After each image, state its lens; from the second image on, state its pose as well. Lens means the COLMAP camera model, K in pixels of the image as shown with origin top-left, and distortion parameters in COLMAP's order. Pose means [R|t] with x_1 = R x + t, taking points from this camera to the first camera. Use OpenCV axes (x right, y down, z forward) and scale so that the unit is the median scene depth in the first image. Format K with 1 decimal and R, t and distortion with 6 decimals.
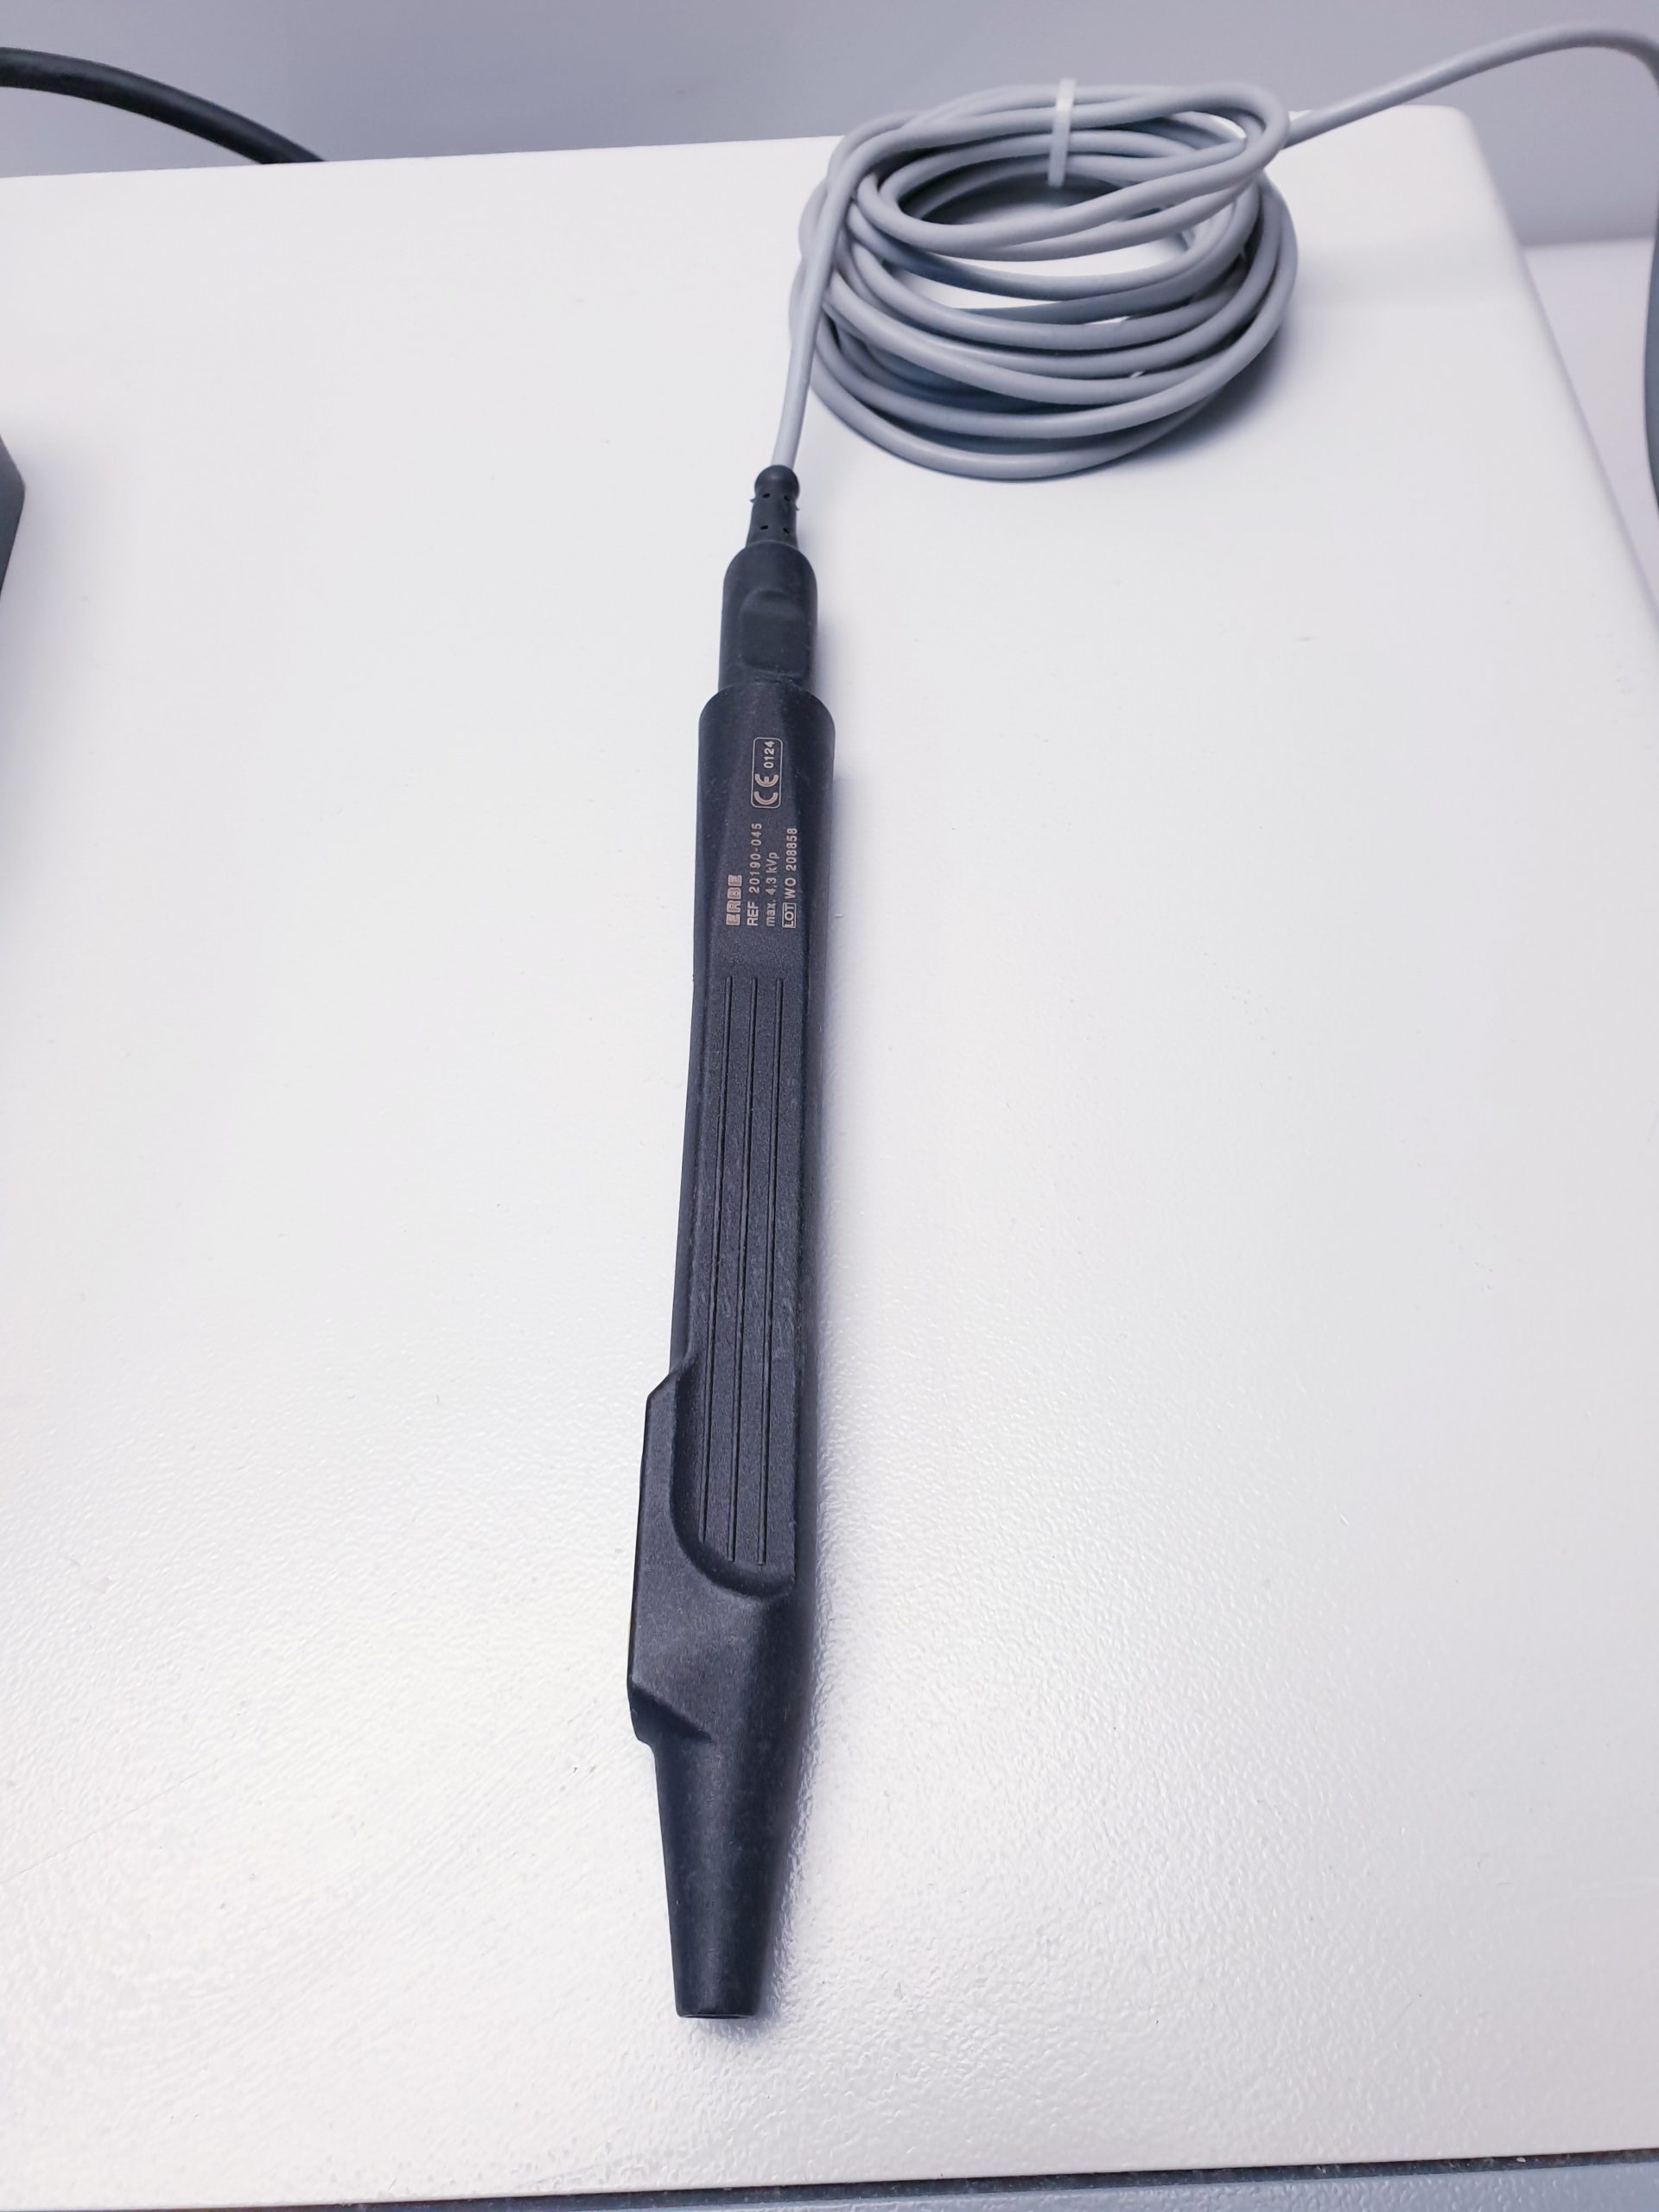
lens RADIAL K [[1676.0, 0, 847.2], [0, 1676.0, 1088.4], [0, 0, 1]] dist [-0.044013, -0.051038]
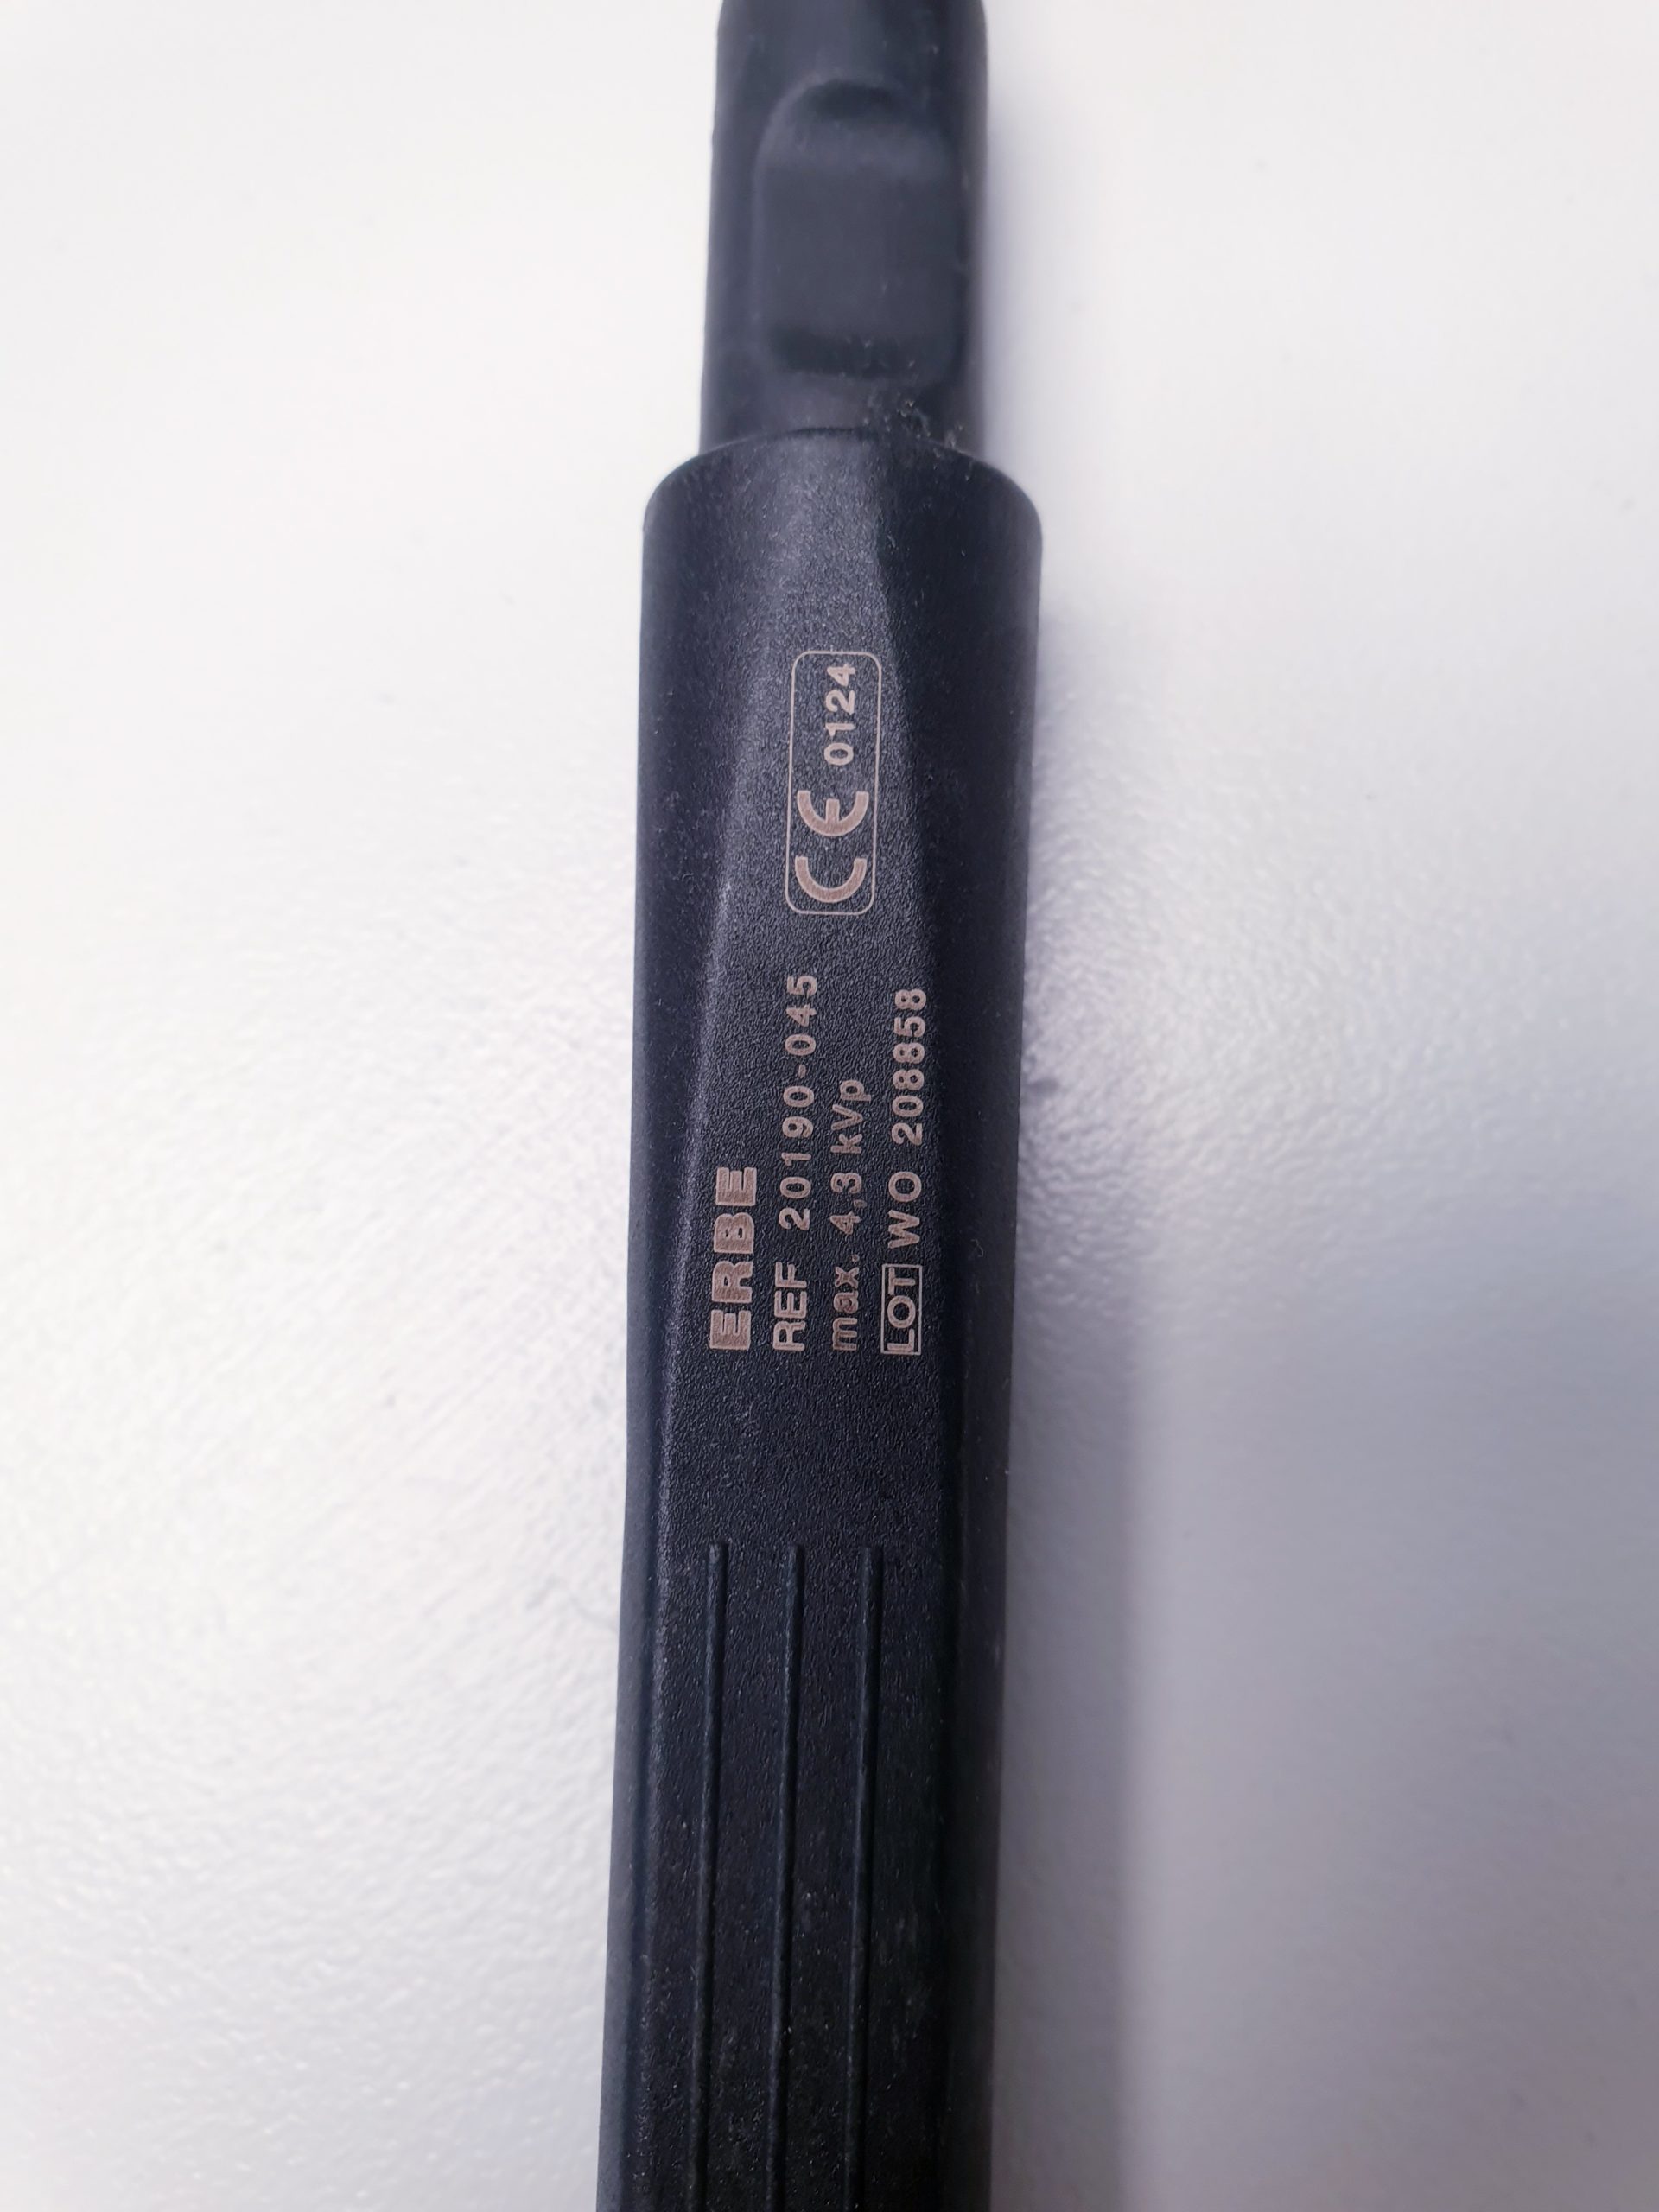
lens RADIAL K [[1676.0, 0, 825.8], [0, 1676.0, 1103.2], [0, 0, 1]] dist [-0.044013, -0.051038]
pose [[0.995098, 0.014424, -0.097841, -0.017403], [0.023808, 0.925276, 0.378546, -0.260812], [0.095990, -0.379019, 0.920397, 0.698089]]
